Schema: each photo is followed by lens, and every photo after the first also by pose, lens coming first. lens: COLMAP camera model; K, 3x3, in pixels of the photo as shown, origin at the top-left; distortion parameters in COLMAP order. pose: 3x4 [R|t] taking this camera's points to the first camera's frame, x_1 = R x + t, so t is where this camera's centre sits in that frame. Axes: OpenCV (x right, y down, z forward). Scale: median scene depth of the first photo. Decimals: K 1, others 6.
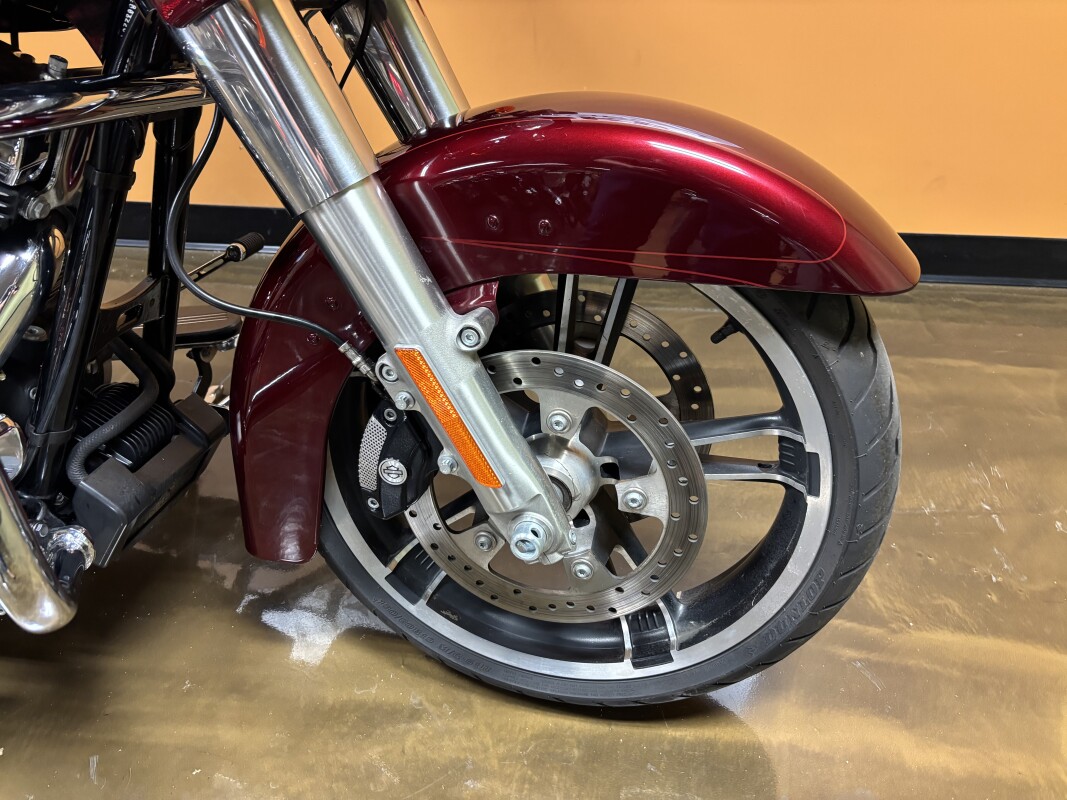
lens RADIAL K [[826.6, 0, 544.8], [0, 826.6, 402.1], [0, 0, 1]] dist [0.002465, -0.000124]
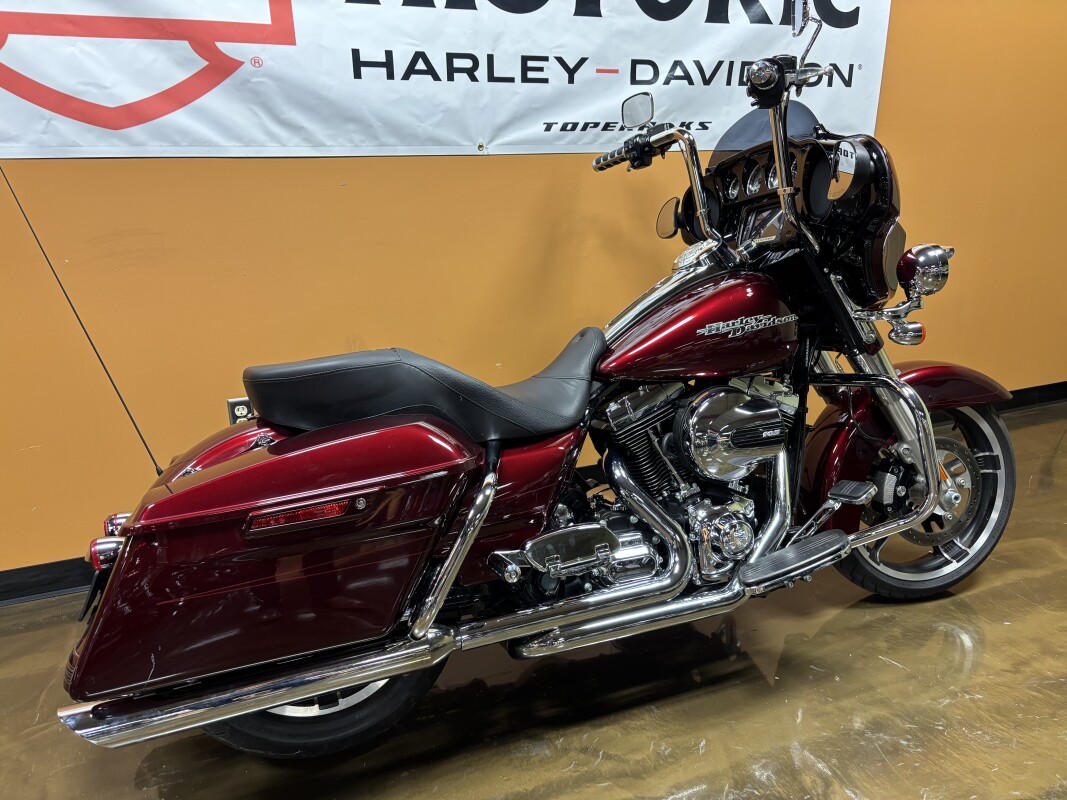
lens RADIAL K [[808.6, 0, 533.5], [0, 808.6, 400.0], [0, 0, 1]] dist [0.007966, 0.005910]
pose [[0.889372, -0.157954, 0.429031, -2.424449], [0.299435, 0.910384, -0.285551, 0.213664], [-0.345479, 0.382428, 0.856967, -1.065017]]
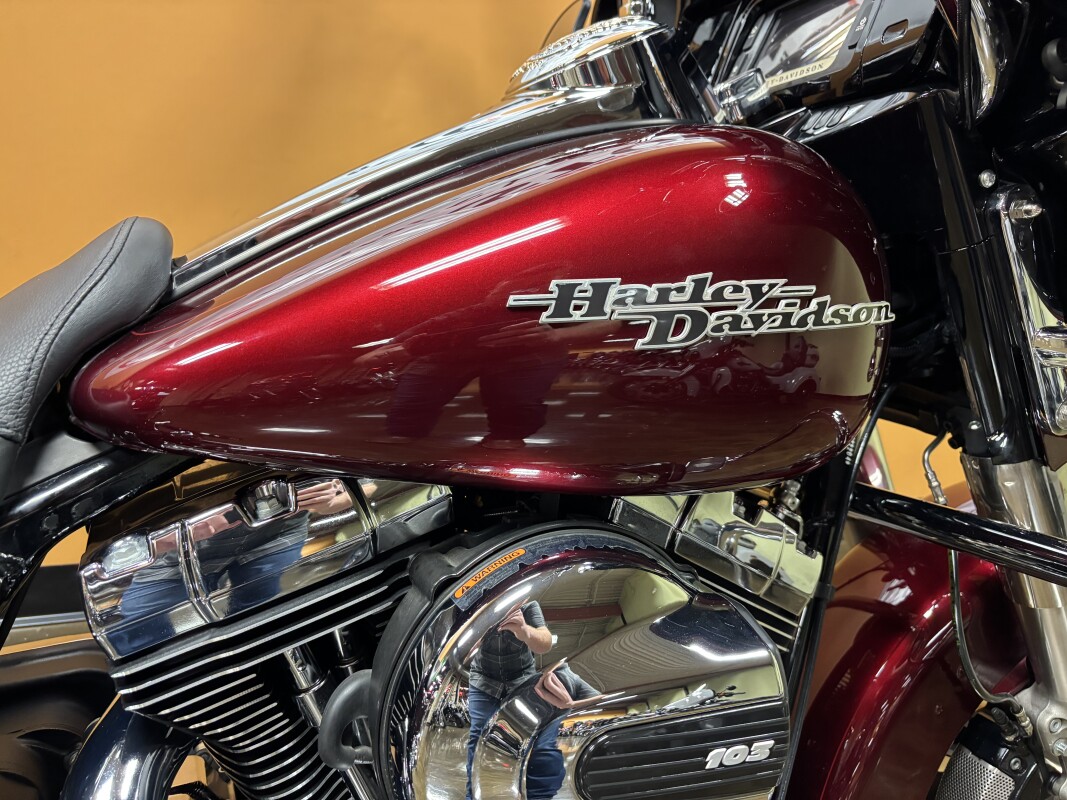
lens RADIAL K [[826.6, 0, 544.8], [0, 826.6, 402.1], [0, 0, 1]] dist [0.002465, -0.000124]
pose [[0.849638, -0.035412, 0.526175, -1.241209], [0.183722, 0.955115, -0.232384, -0.295148], [-0.494329, 0.294112, 0.818008, 0.254766]]
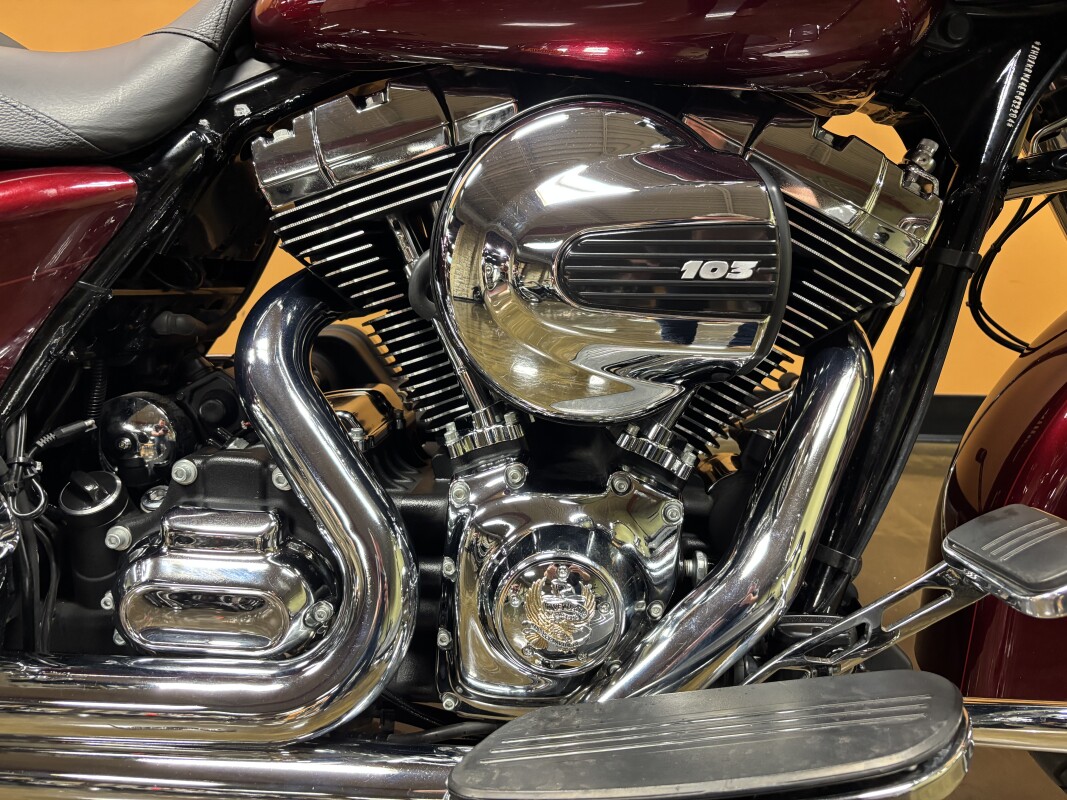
lens RADIAL K [[826.6, 0, 544.8], [0, 826.6, 402.1], [0, 0, 1]] dist [0.002465, -0.000124]
pose [[0.996260, -0.014835, 0.085126, -1.002570], [0.037568, 0.961536, -0.272097, 0.103563], [-0.077815, 0.274278, 0.958497, 0.177854]]
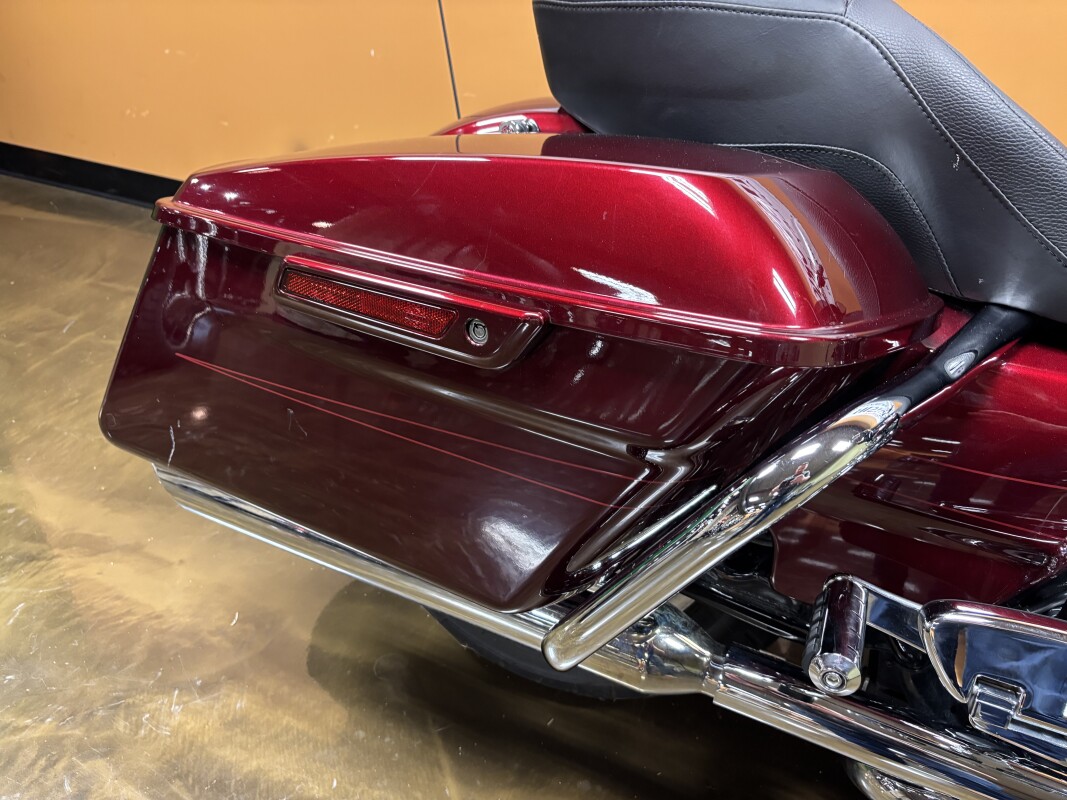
lens RADIAL K [[808.6, 0, 533.5], [0, 808.6, 400.0], [0, 0, 1]] dist [0.007966, 0.005910]
pose [[0.940894, 0.203018, -0.271111, -1.815264], [-0.220747, 0.974657, -0.036246, -0.120158], [0.256882, 0.093950, 0.961865, 0.004790]]
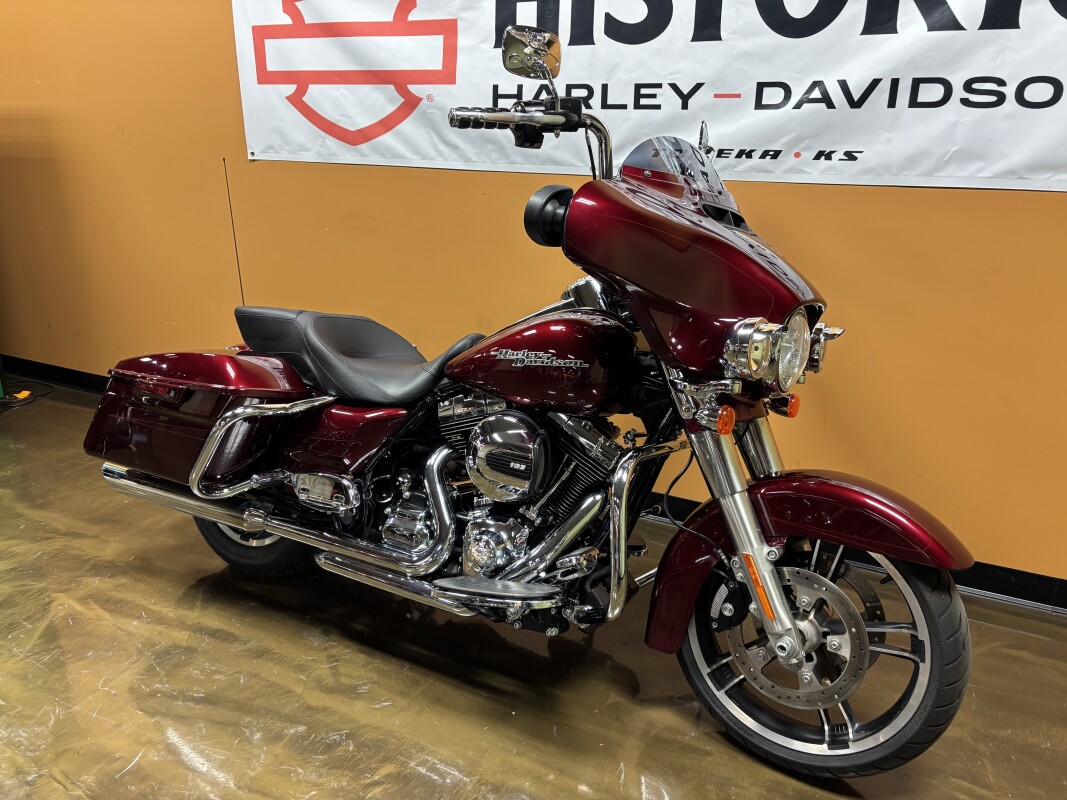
lens RADIAL K [[808.6, 0, 533.5], [0, 808.6, 400.0], [0, 0, 1]] dist [0.007966, 0.005910]
pose [[0.922757, 0.123854, -0.364937, 0.072570], [-0.244645, 0.919934, -0.306382, 0.371967], [0.297771, 0.371996, 0.879177, -1.399102]]
